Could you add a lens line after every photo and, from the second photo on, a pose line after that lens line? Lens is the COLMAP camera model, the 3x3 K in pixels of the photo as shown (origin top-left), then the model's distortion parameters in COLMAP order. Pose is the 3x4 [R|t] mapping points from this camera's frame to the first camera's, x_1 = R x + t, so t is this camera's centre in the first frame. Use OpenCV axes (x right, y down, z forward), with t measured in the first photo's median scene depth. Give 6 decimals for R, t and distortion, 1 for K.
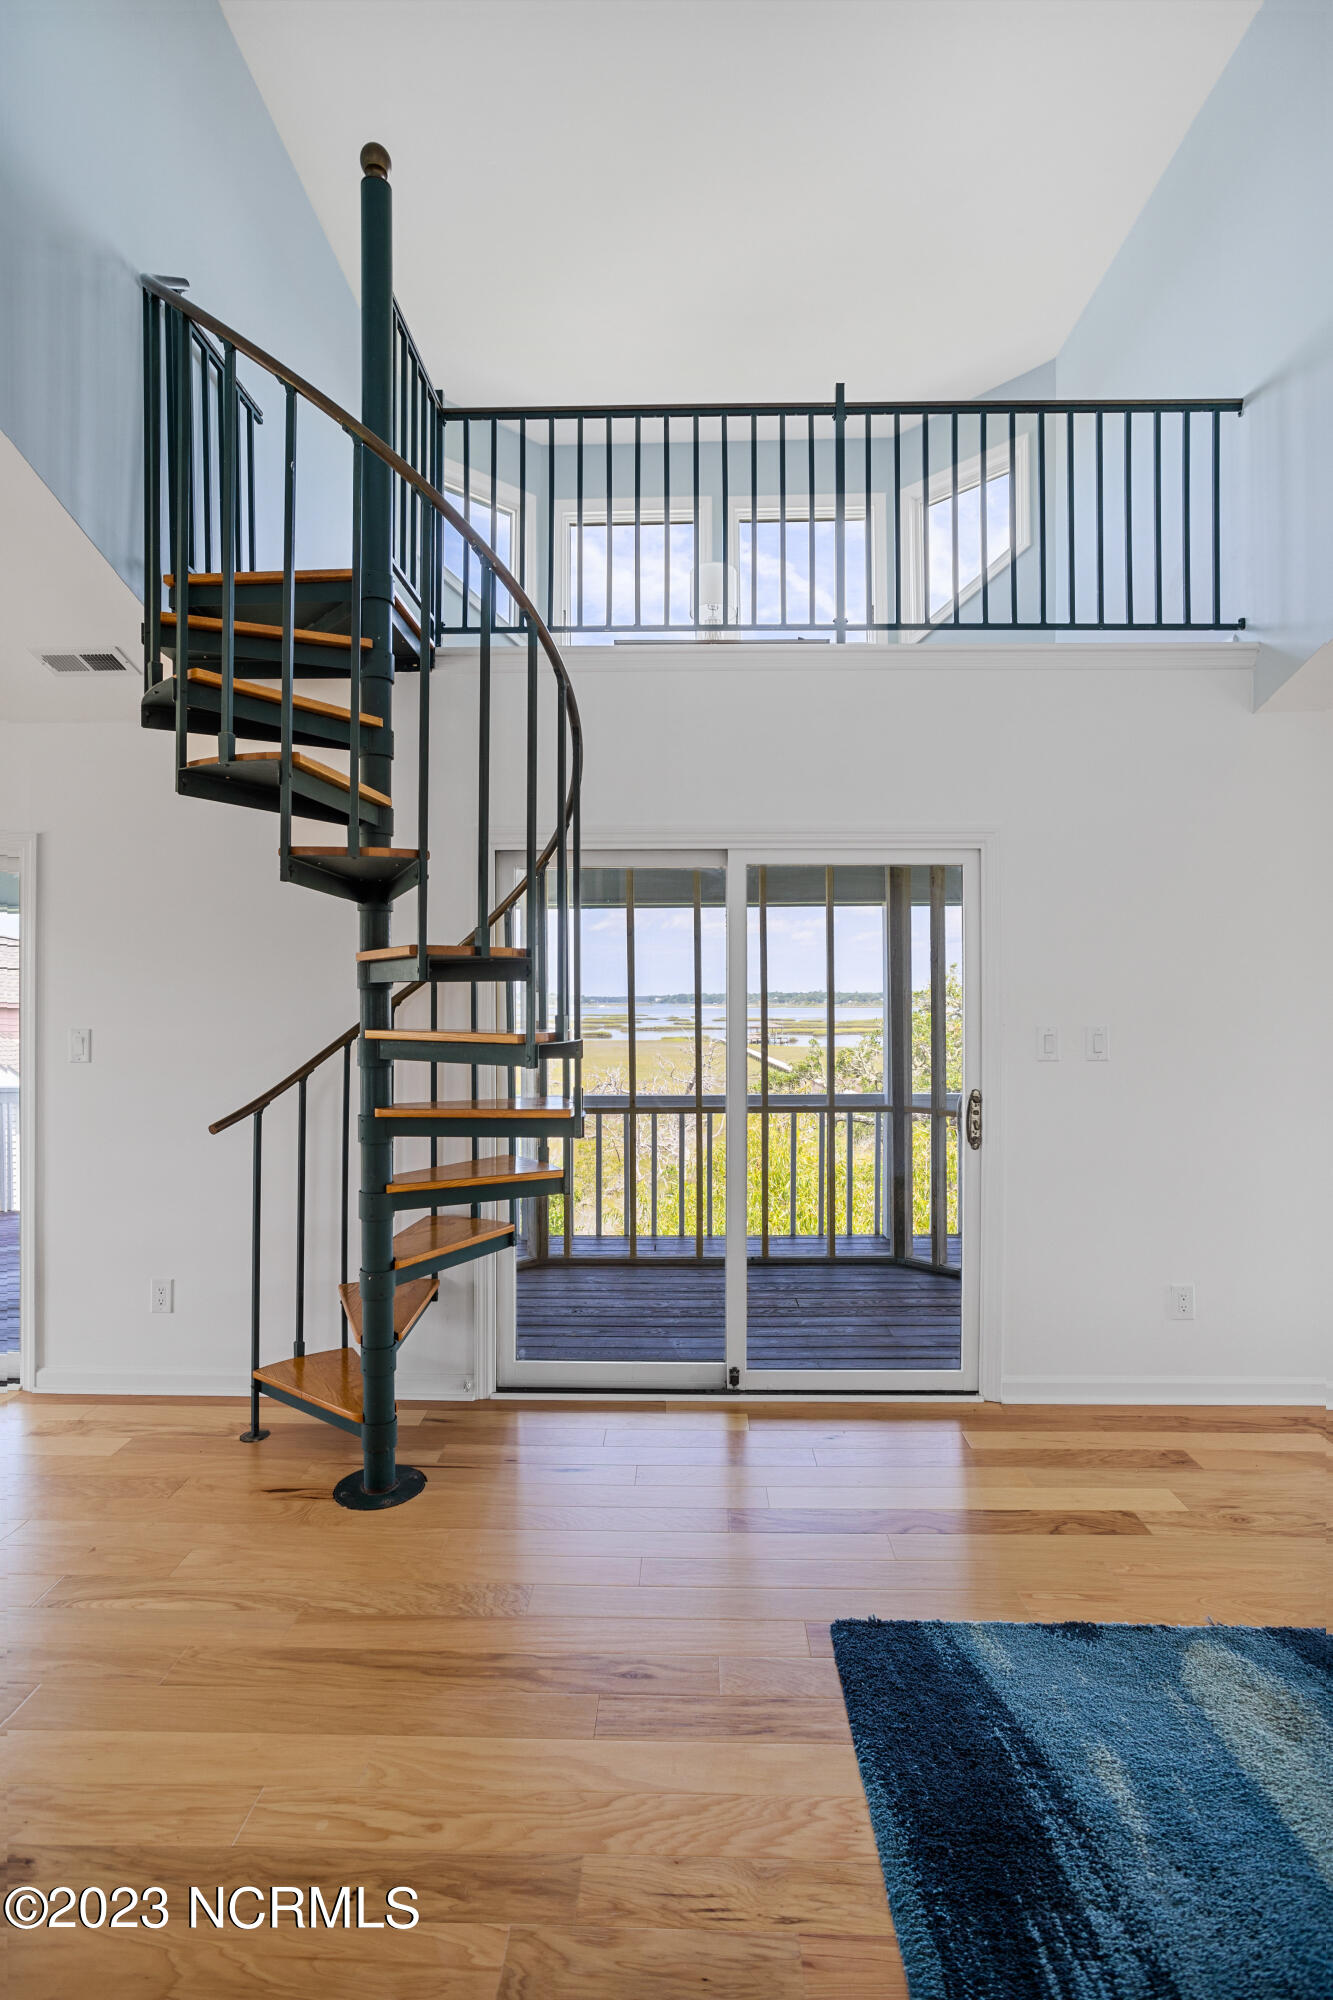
lens RADIAL K [[1000.3, 0, 654.7], [0, 1000.3, 985.1], [0, 0, 1]] dist [-0.040842, 0.016893]
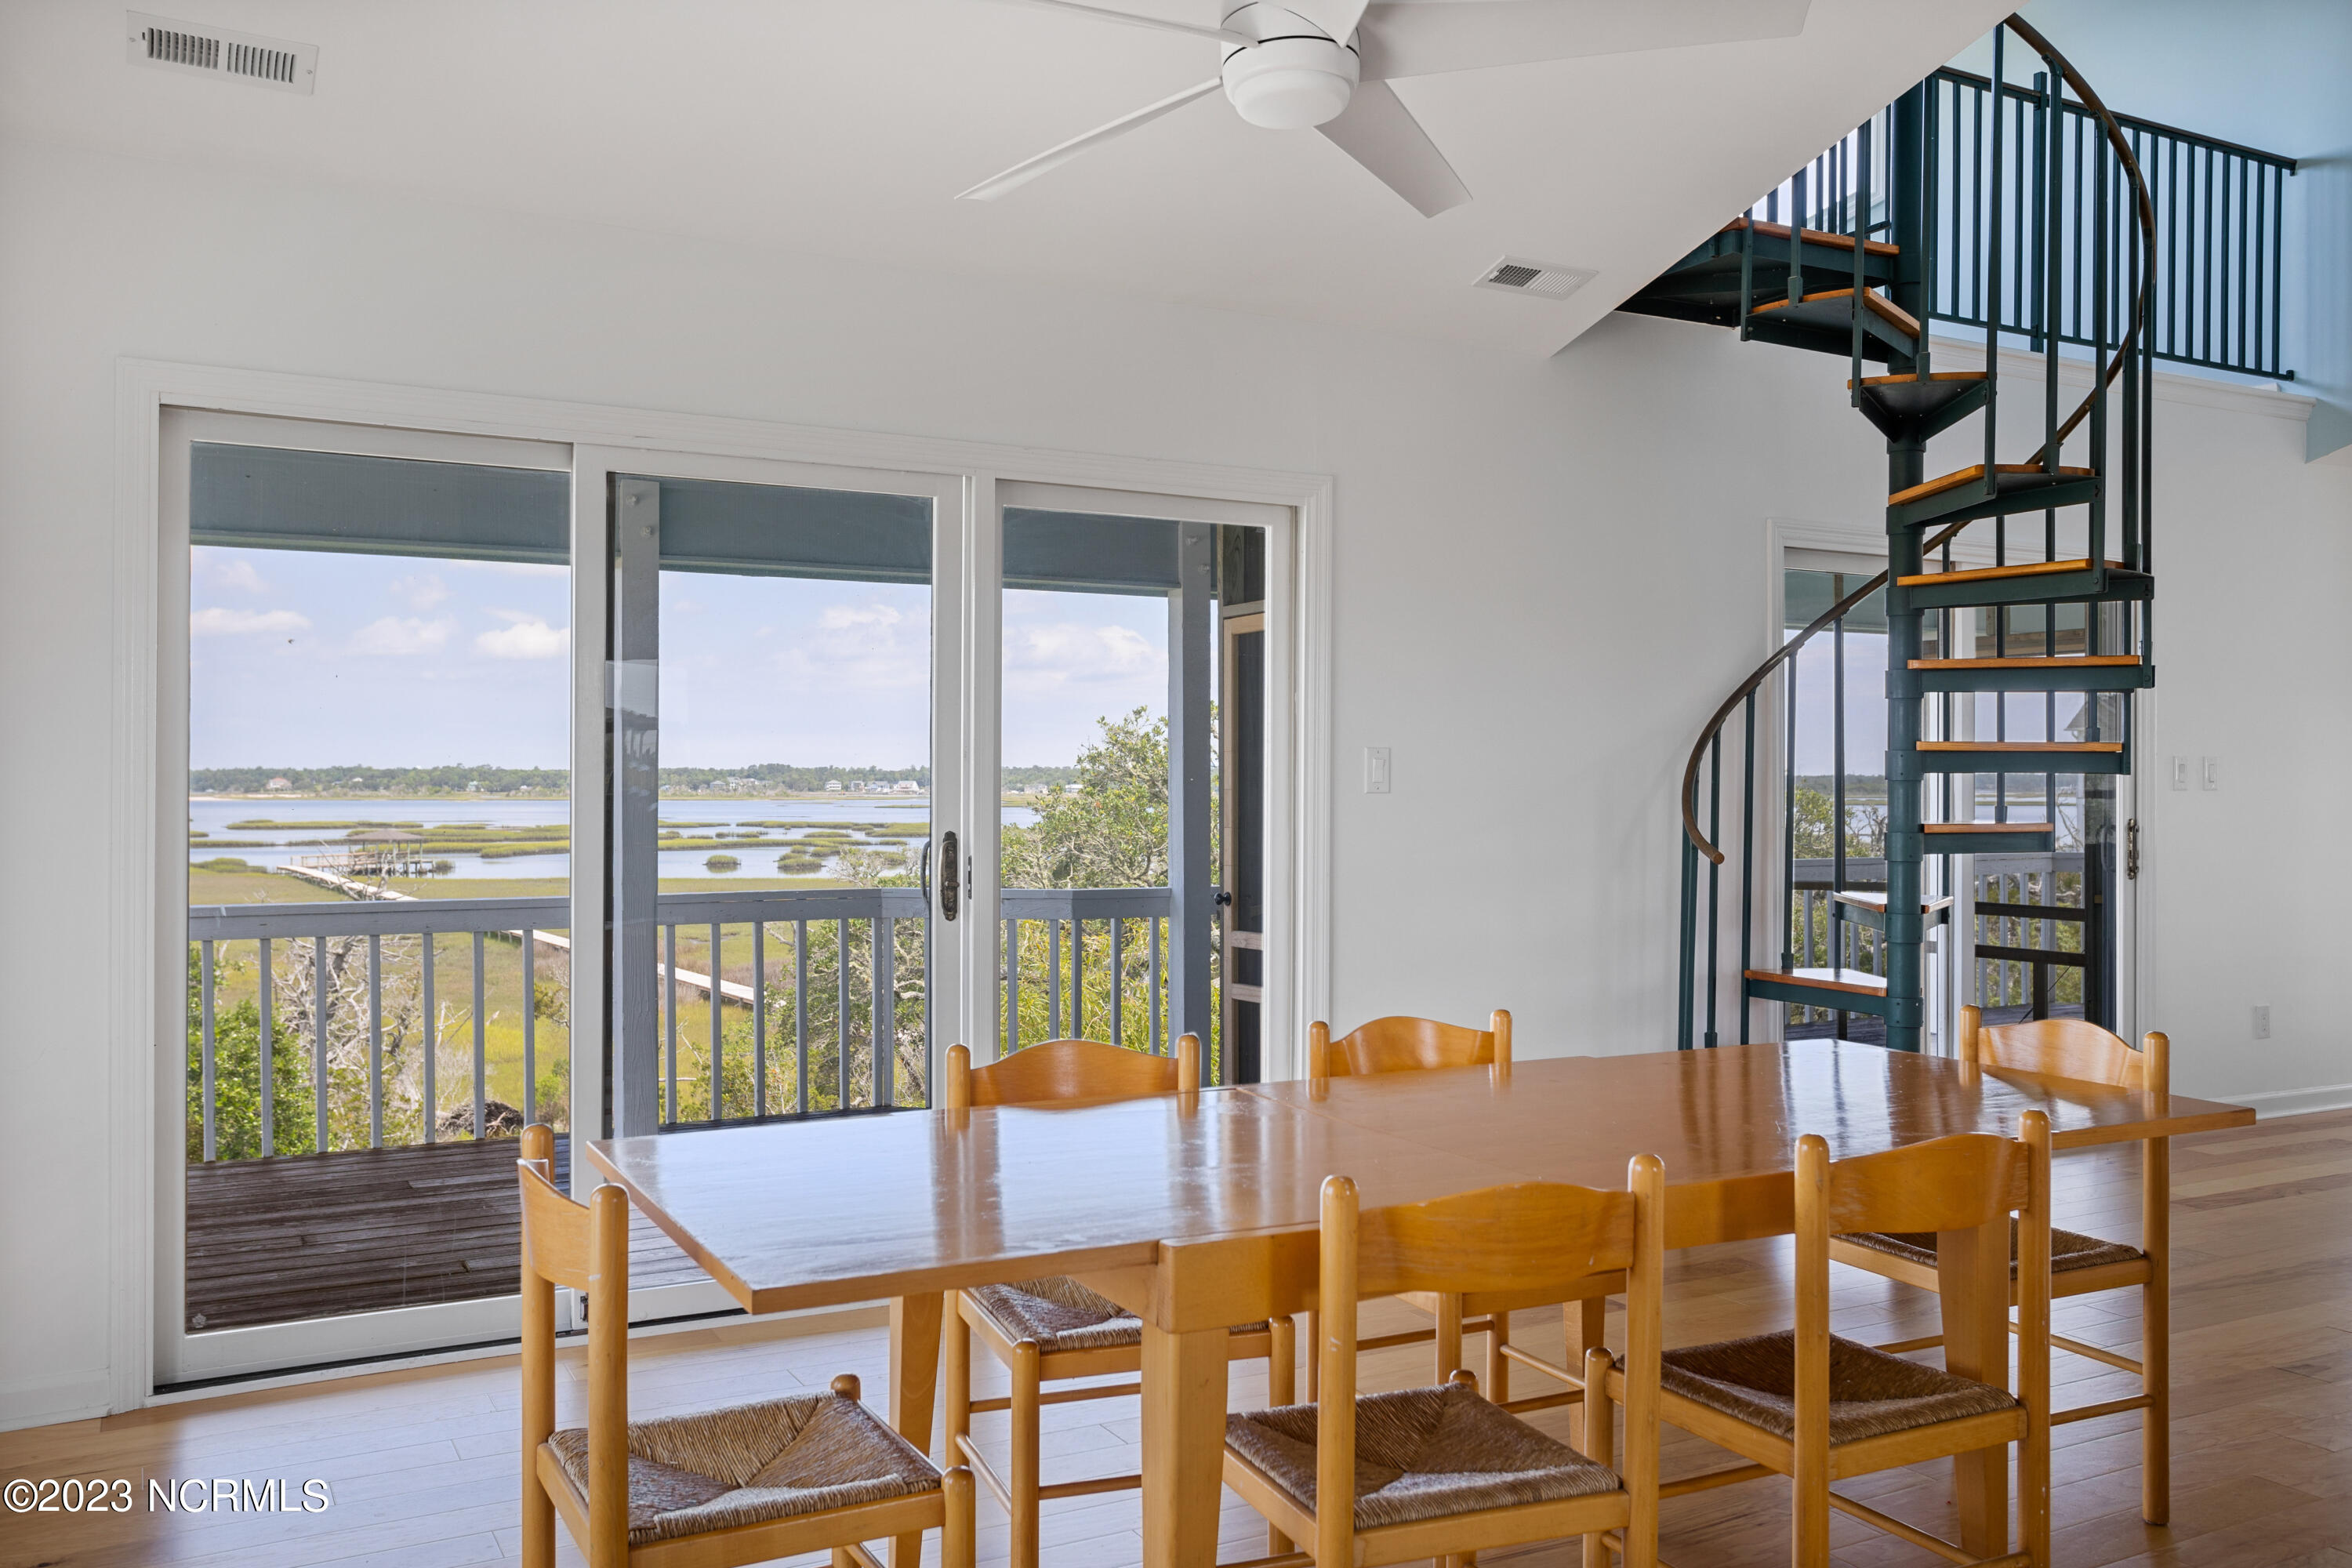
lens RADIAL K [[1922.4, 0, 1159.9], [0, 1922.4, 785.4], [0, 0, 1]] dist [-0.023876, 0.013384]
pose [[0.865657, 0.001968, 0.500634, -1.477054], [-0.003262, 0.999993, 0.001710, 0.071539], [-0.500628, -0.003114, 0.865657, -0.161637]]
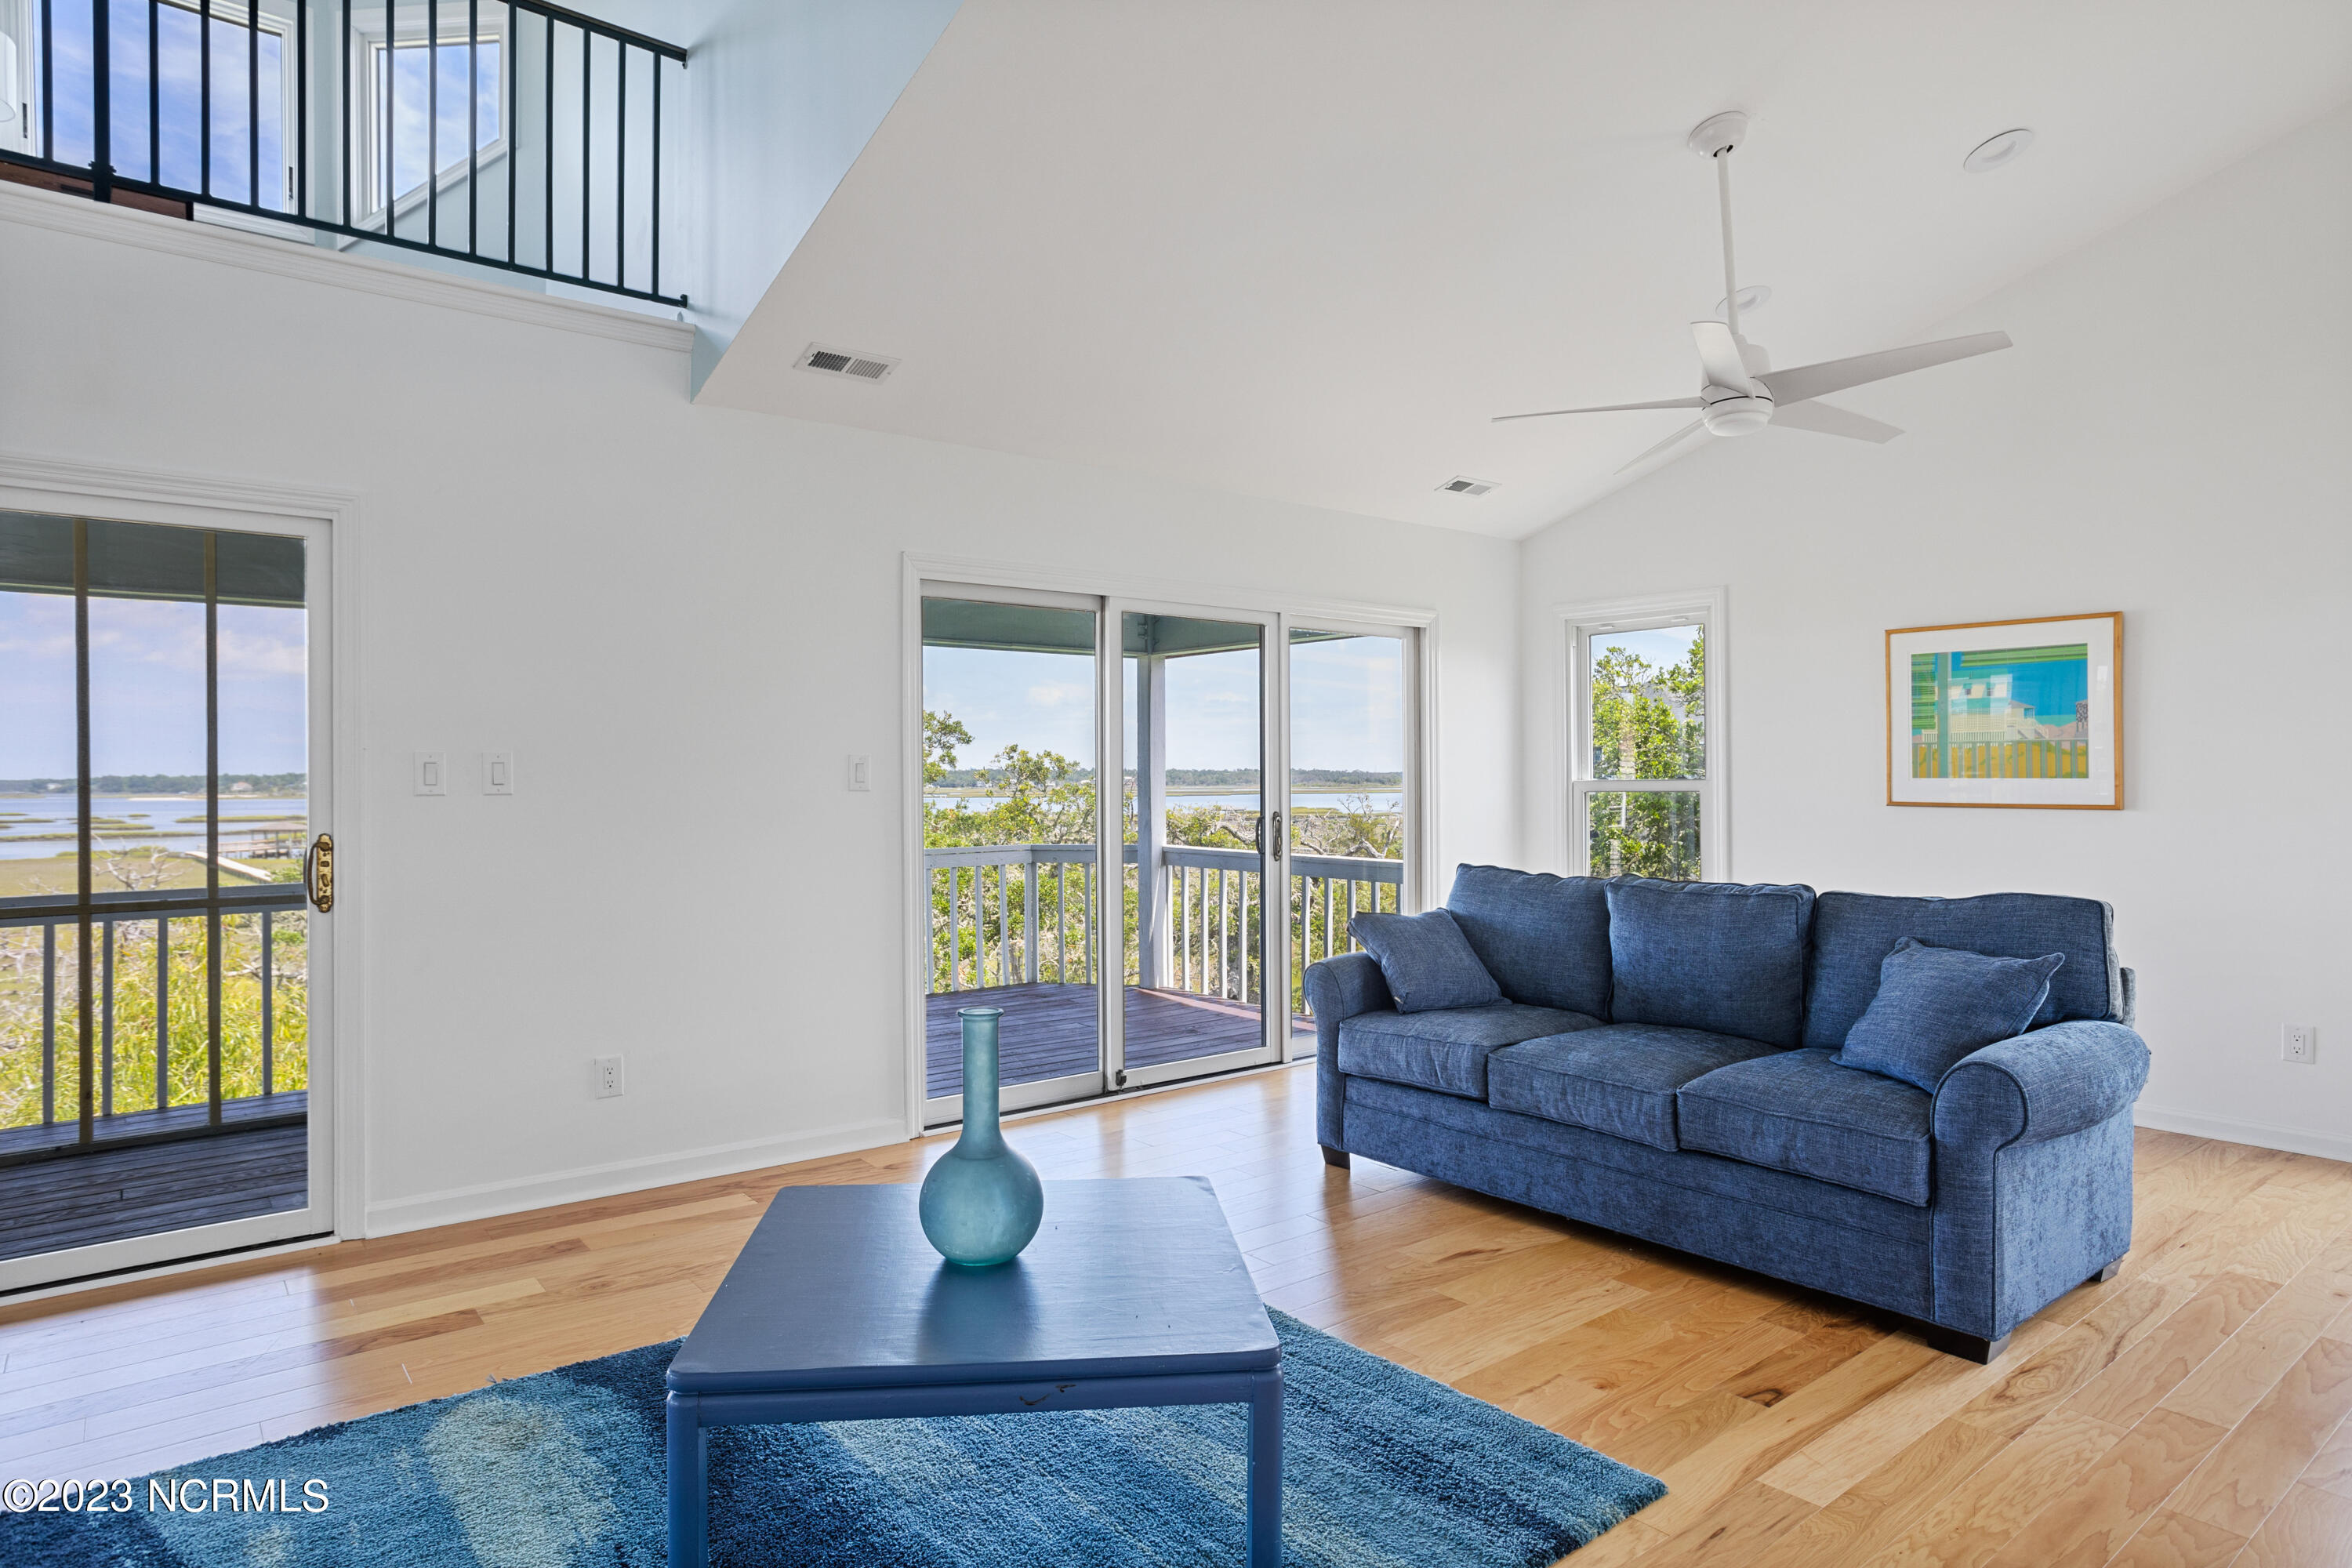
lens RADIAL K [[1346.8, 0, 1177.8], [0, 1346.8, 770.6], [0, 0, 1]] dist [-0.026226, 0.004303]
pose [[0.761926, 0.002628, 0.647659, 0.158956], [0.002890, 0.999968, -0.007457, 0.066218], [-0.647658, 0.007554, 0.761894, -0.203875]]
